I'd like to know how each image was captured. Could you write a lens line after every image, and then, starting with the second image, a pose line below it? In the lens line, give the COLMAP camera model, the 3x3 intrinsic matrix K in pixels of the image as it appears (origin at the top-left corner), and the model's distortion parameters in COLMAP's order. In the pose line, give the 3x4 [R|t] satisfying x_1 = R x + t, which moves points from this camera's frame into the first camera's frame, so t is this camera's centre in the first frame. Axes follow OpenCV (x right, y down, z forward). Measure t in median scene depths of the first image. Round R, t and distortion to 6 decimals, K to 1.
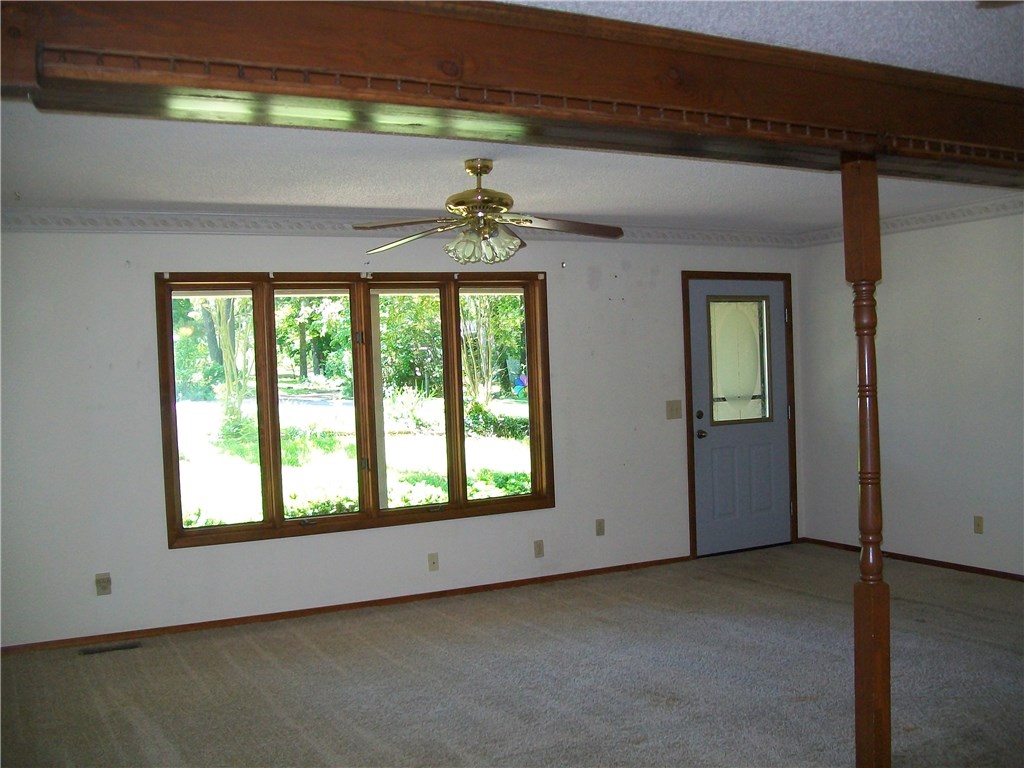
lens RADIAL K [[1062.2, 0, 524.5], [0, 1062.2, 382.5], [0, 0, 1]] dist [-0.183170, 0.159801]
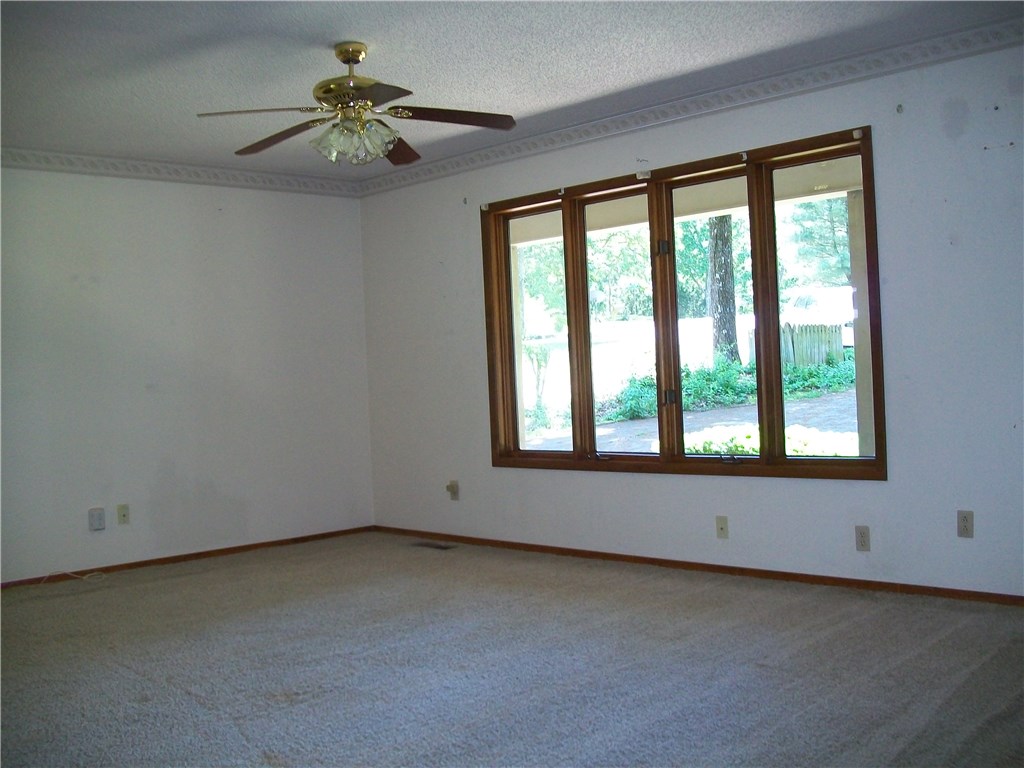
lens RADIAL K [[1062.2, 0, 524.5], [0, 1062.2, 382.5], [0, 0, 1]] dist [-0.183170, 0.159801]
pose [[0.309440, 0.038782, -0.950128, 0.608083], [0.022496, 0.998590, 0.048087, 0.021520], [0.950653, -0.036254, 0.308131, 0.623596]]
